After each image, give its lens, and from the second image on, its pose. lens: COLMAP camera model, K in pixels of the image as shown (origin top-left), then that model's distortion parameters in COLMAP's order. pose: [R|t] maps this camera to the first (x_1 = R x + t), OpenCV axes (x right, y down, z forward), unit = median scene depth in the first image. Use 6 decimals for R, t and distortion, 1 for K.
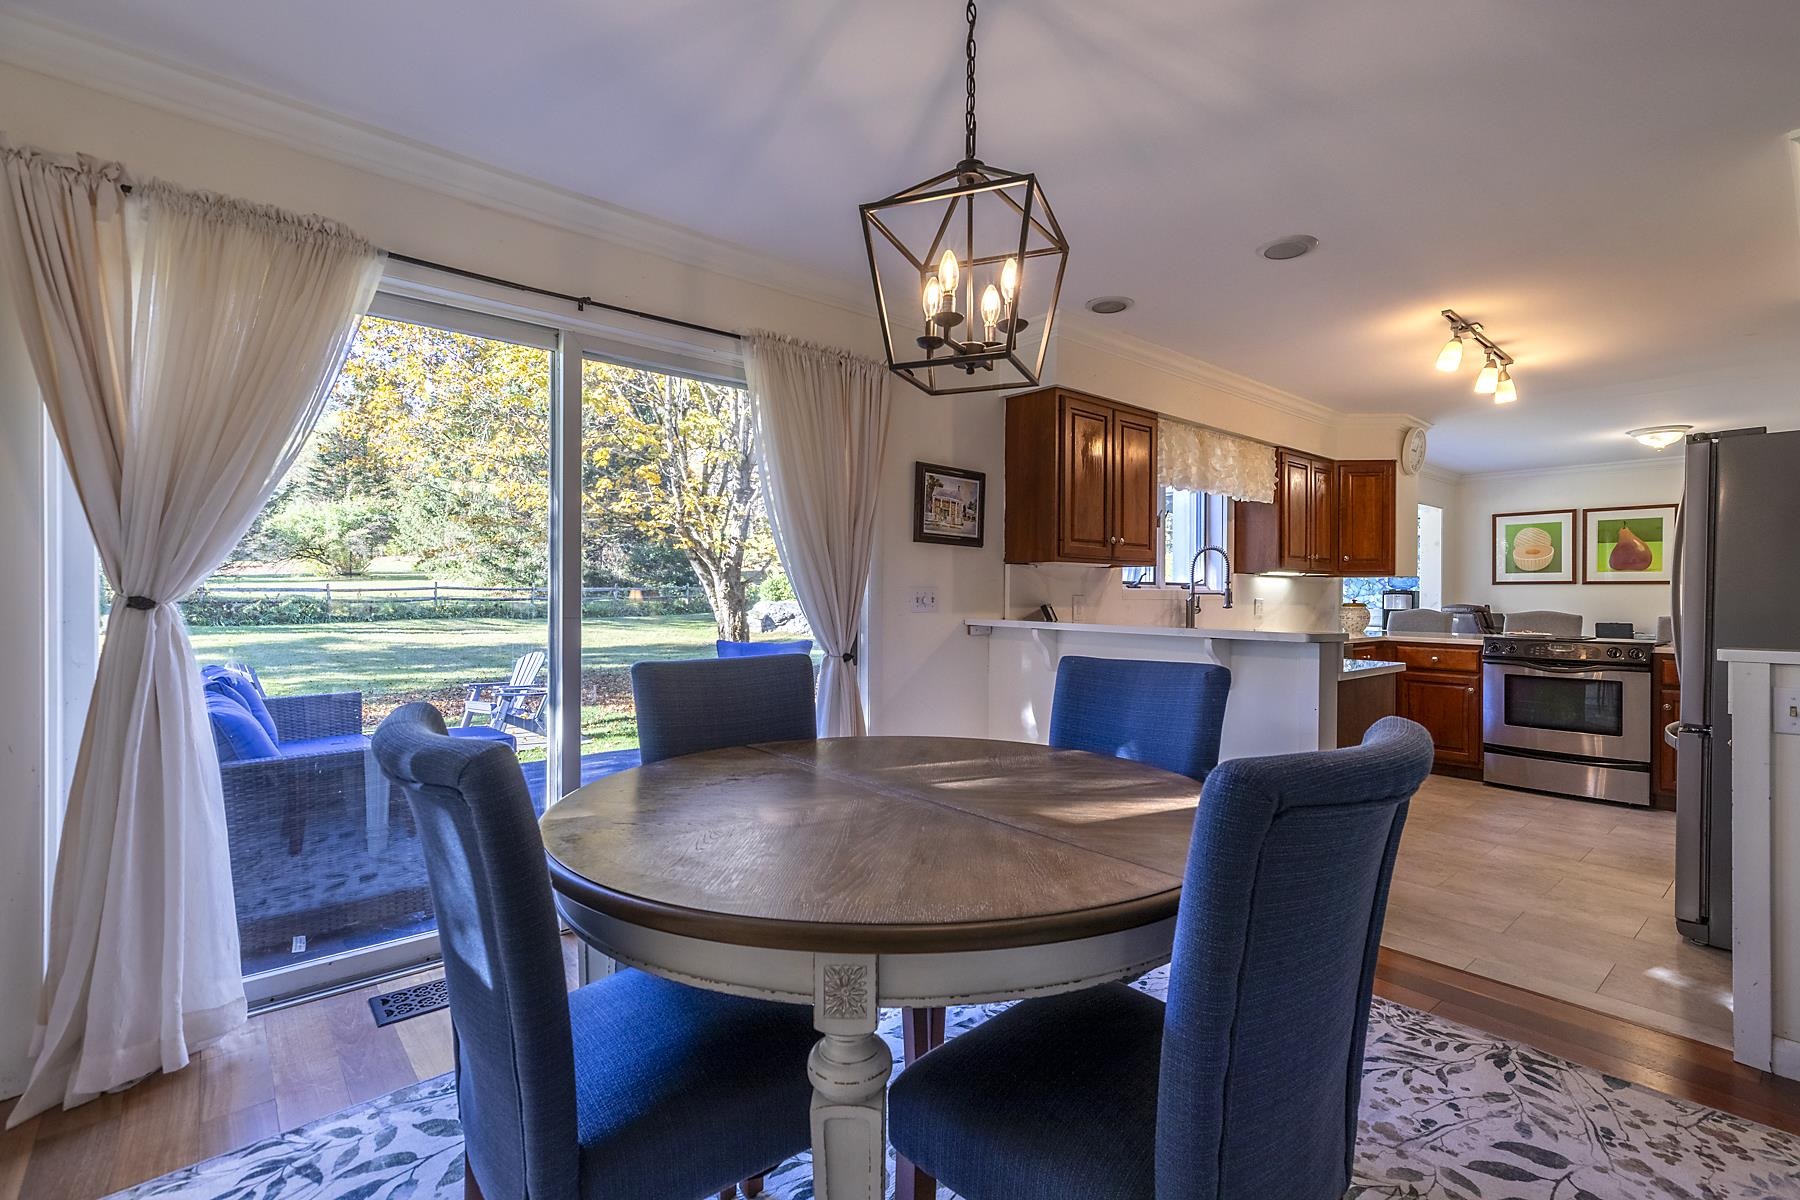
lens RADIAL K [[824.0, 0, 901.2], [0, 824.0, 595.2], [0, 0, 1]] dist [0.009298, -0.000827]
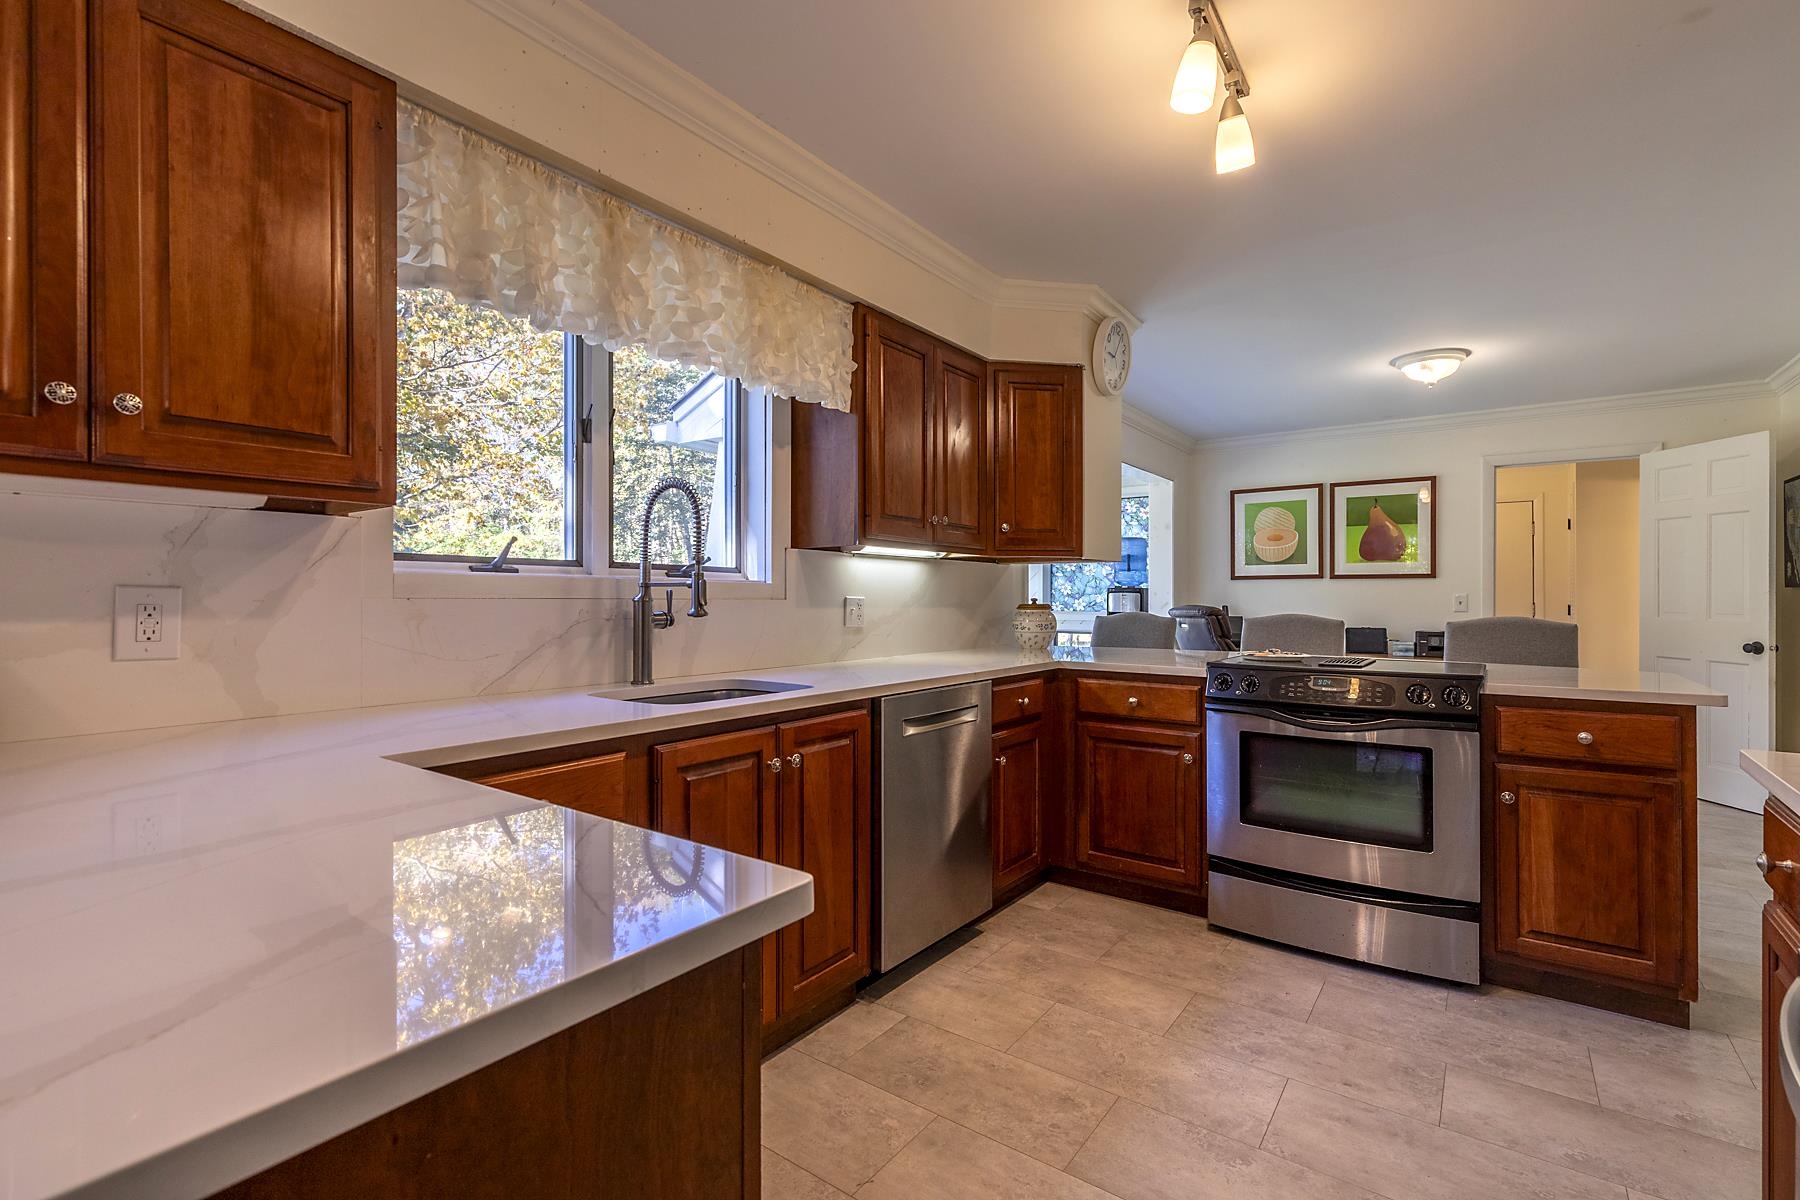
lens RADIAL K [[824.0, 0, 899.8], [0, 824.0, 591.9], [0, 0, 1]] dist [0.009298, -0.000827]
pose [[0.973725, -0.002179, 0.227716, 0.362245], [0.003948, 0.999965, -0.007316, 0.005527], [-0.227692, 0.008023, 0.973700, 0.487004]]
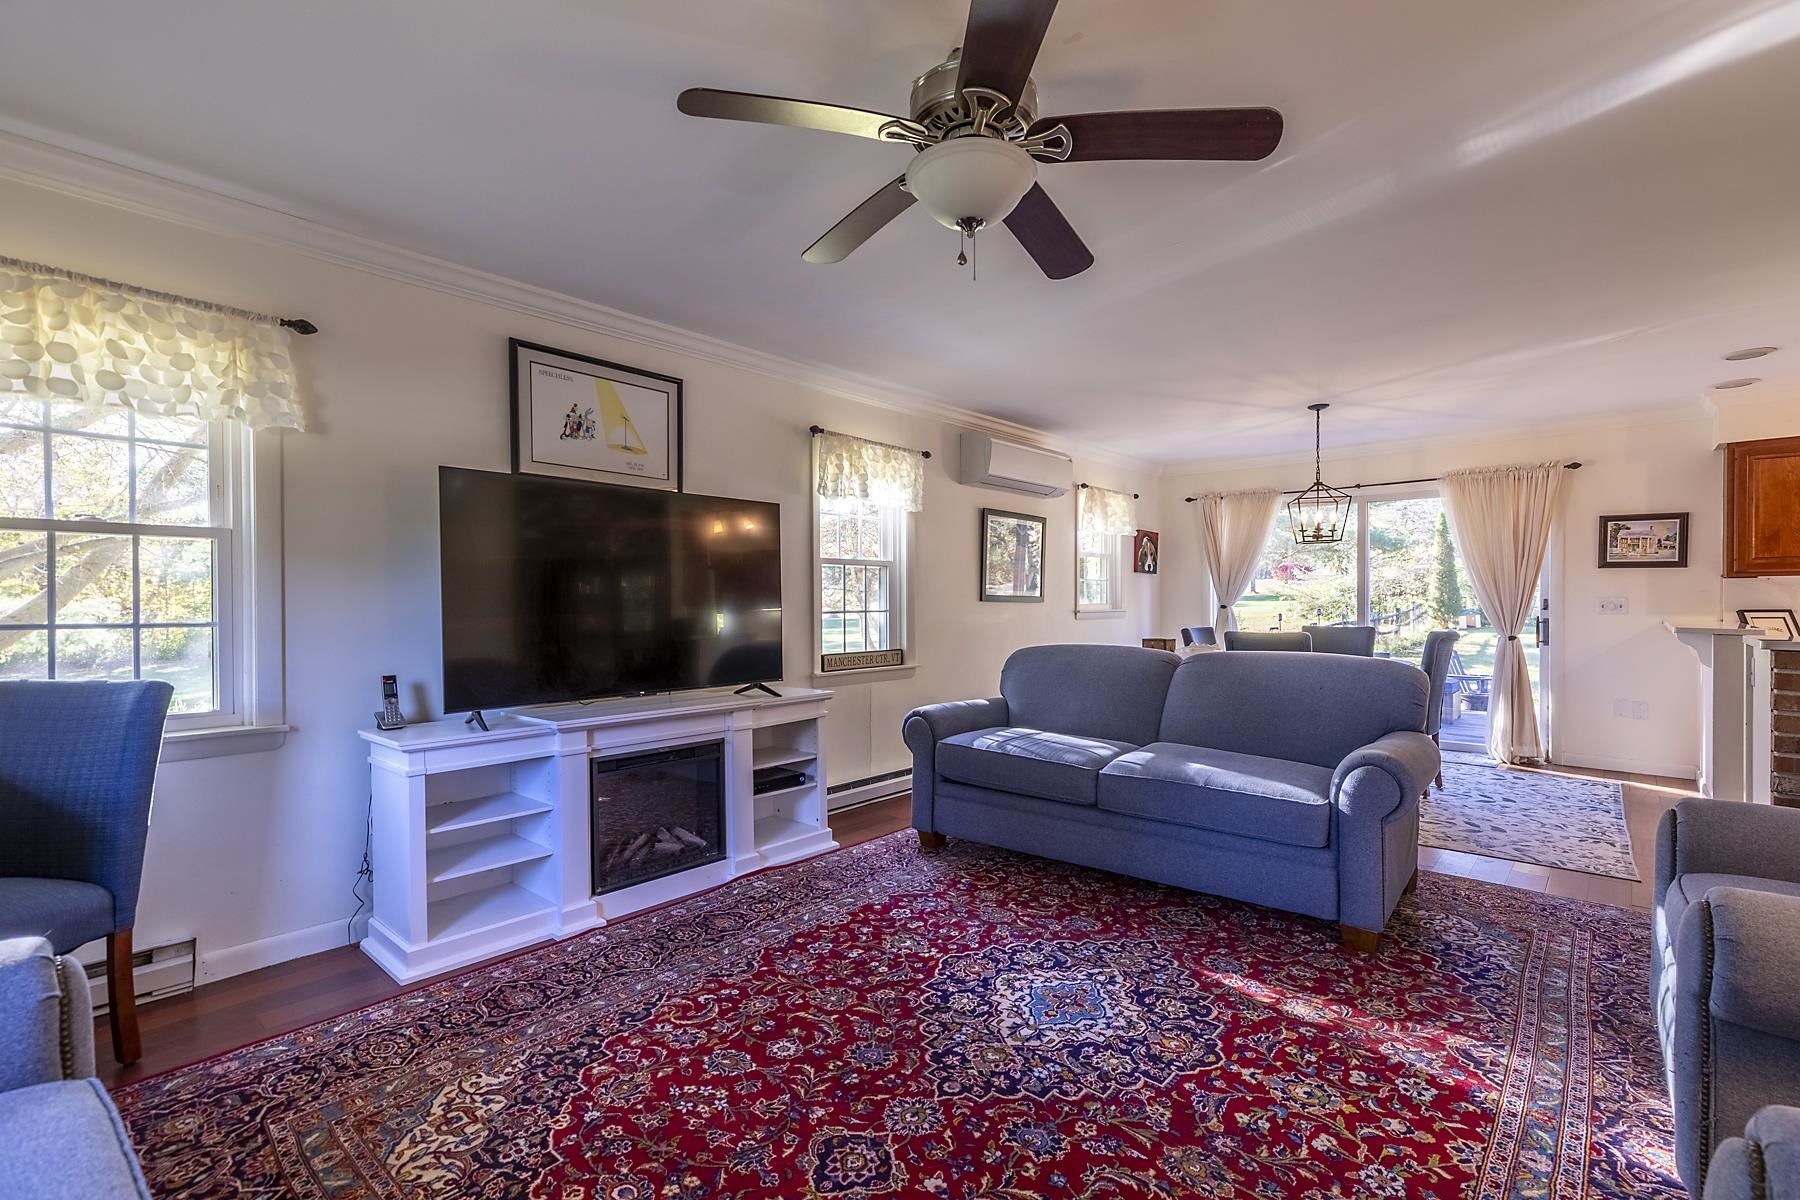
lens RADIAL K [[824.0, 0, 909.0], [0, 824.0, 610.1], [0, 0, 1]] dist [0.009298, -0.000827]
pose [[0.144245, 0.007040, -0.989517, 0.942930], [0.004731, 0.999958, 0.007804, -0.002552], [0.989531, -0.005807, 0.144206, -0.352402]]
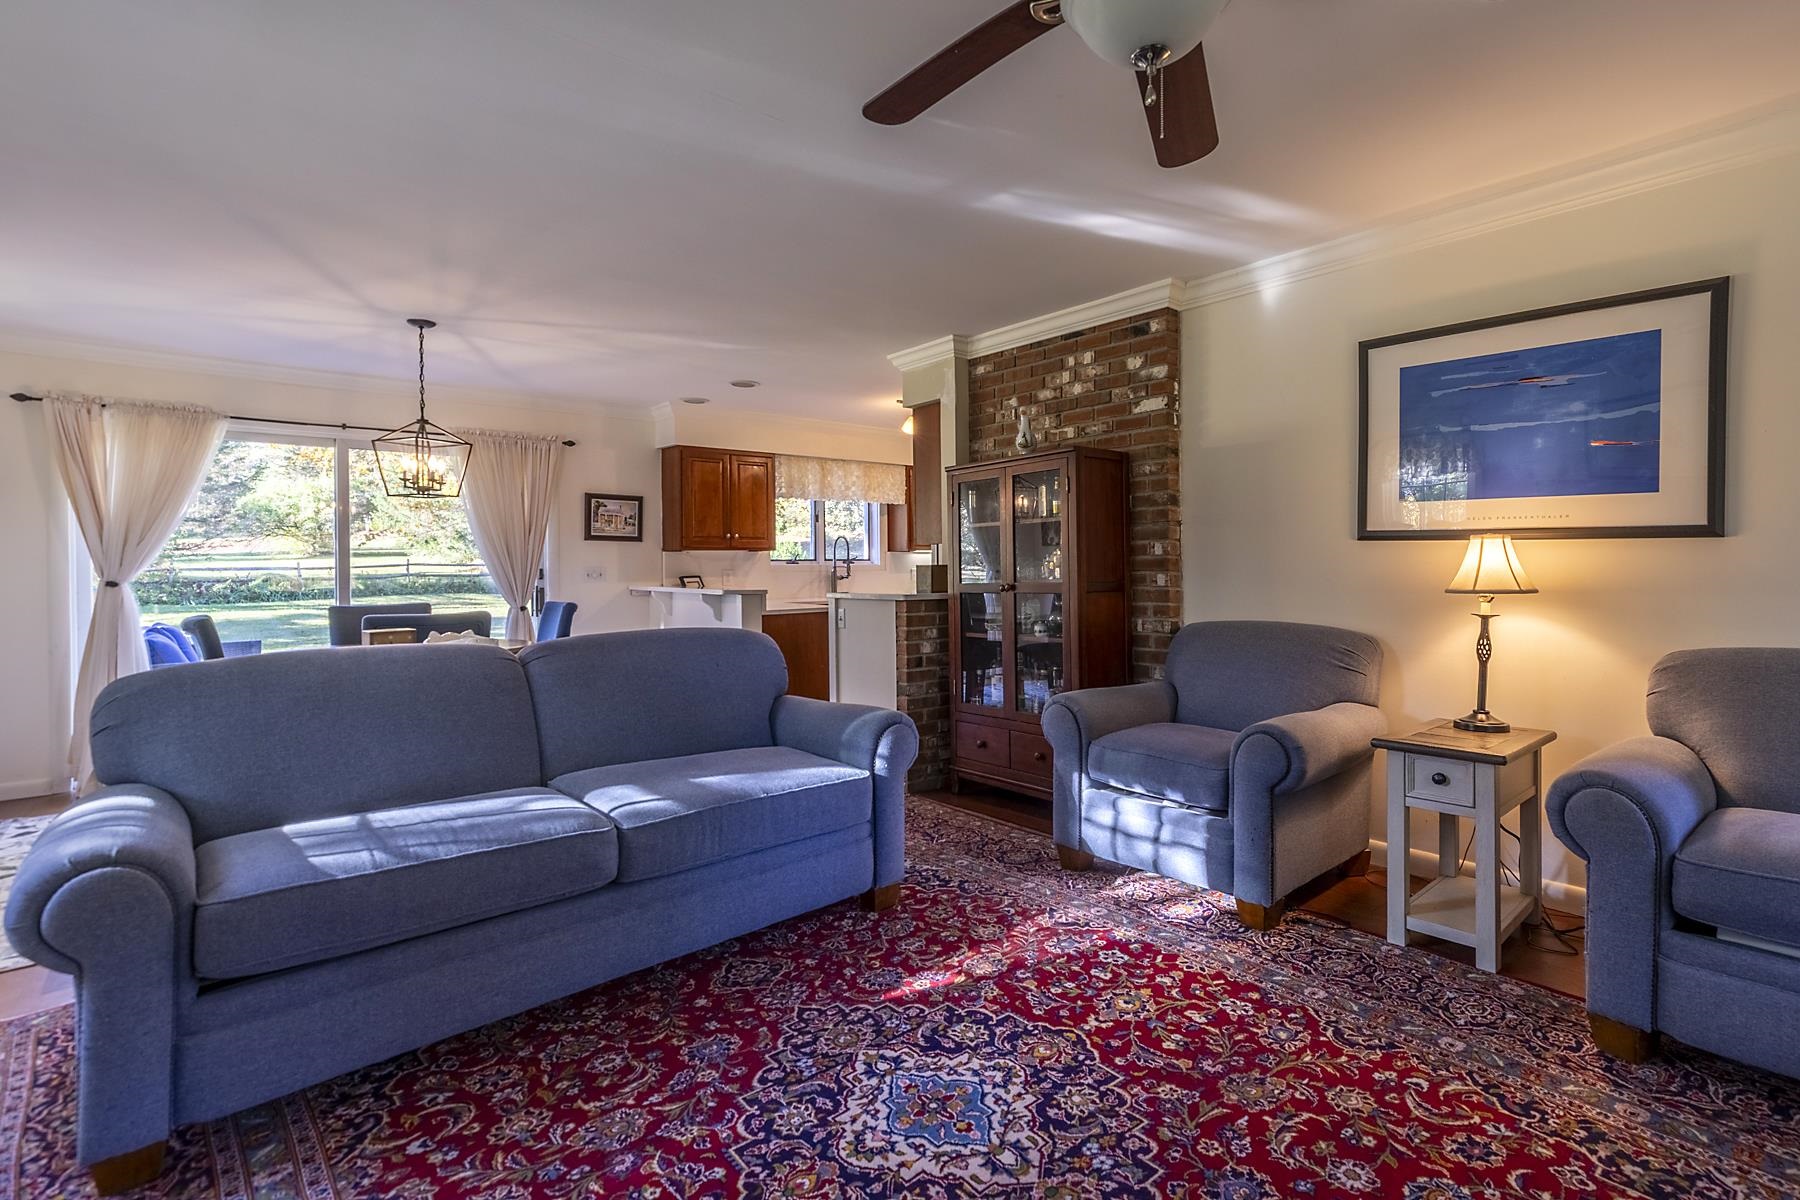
lens RADIAL K [[864.0, 0, 970.0], [0, 864.0, 565.1], [0, 0, 1]] dist [0.008707, -0.000444]
pose [[0.999172, -0.014017, 0.038190, 0.506742], [0.013943, 0.999900, 0.002206, -0.004368], [-0.038217, -0.001672, 0.999268, -0.557026]]
